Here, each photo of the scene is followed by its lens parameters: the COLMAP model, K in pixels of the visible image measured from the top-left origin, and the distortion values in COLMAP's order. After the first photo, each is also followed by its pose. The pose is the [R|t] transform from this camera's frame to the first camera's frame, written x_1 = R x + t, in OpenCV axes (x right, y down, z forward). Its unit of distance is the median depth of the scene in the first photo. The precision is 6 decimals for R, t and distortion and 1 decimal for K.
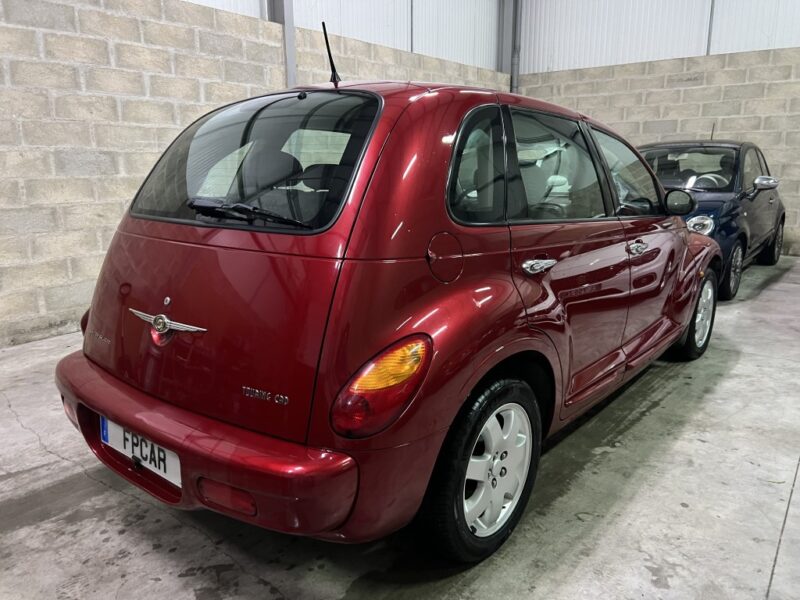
lens RADIAL K [[601.7, 0, 401.7], [0, 601.7, 298.6], [0, 0, 1]] dist [0.043404, -0.044054]
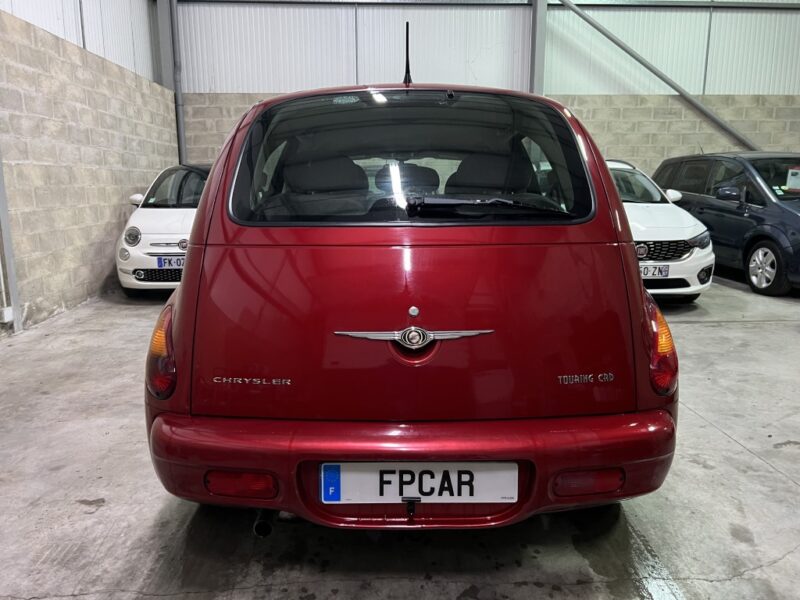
lens RADIAL K [[601.7, 0, 400.5], [0, 601.7, 300.6], [0, 0, 1]] dist [0.043404, -0.044054]
pose [[0.770517, -0.116246, 0.626730, -0.243397], [0.140919, 0.989967, 0.010371, -0.005718], [-0.621648, 0.080327, 0.779167, 0.083540]]
